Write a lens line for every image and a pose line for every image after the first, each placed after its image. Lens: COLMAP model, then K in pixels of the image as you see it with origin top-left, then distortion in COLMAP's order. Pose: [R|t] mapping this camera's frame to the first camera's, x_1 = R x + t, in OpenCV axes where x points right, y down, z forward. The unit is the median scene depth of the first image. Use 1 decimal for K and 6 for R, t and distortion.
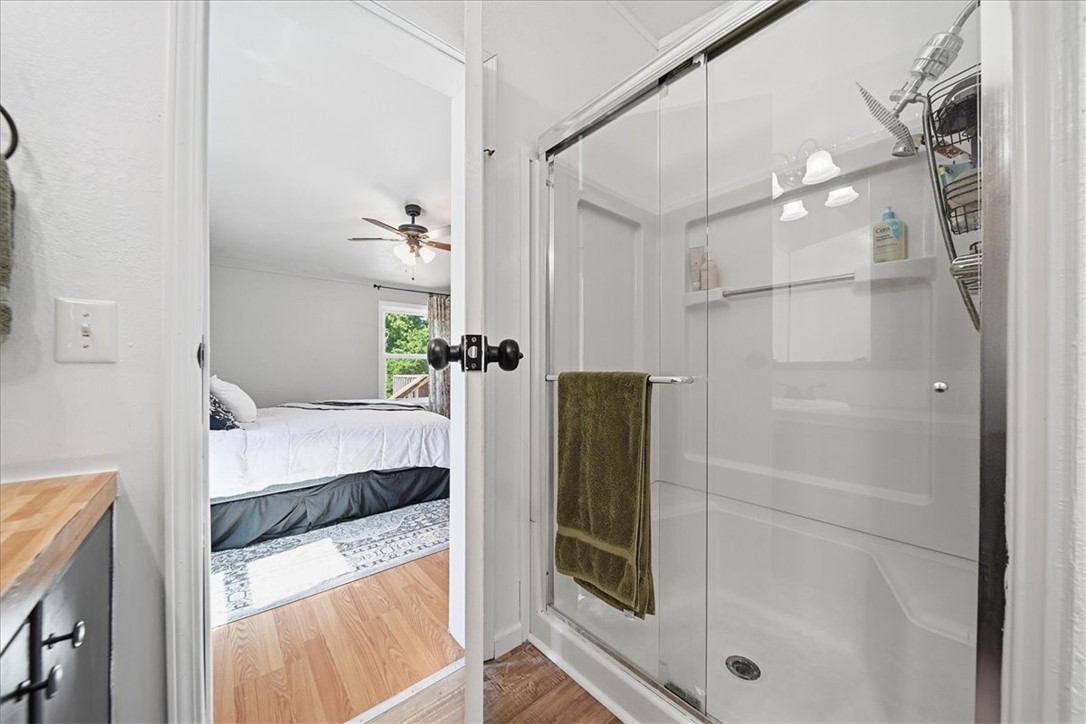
lens RADIAL K [[377.5, 0, 547.5], [0, 377.5, 363.3], [0, 0, 1]] dist [-0.002004, -0.000129]
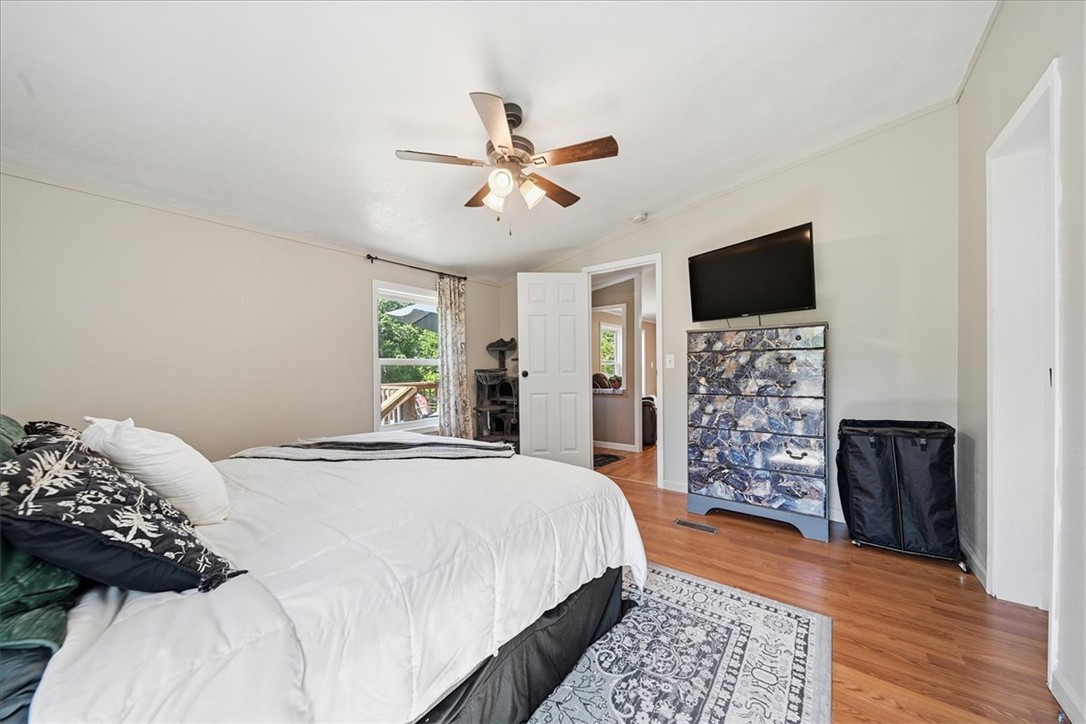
lens RADIAL K [[377.5, 0, 541.5], [0, 377.5, 367.7], [0, 0, 1]] dist [-0.002004, -0.000129]
pose [[0.979261, -0.008318, 0.202431, -0.298965], [0.007481, 0.999960, 0.004897, -0.011177], [-0.202464, -0.003281, 0.979284, 0.292938]]
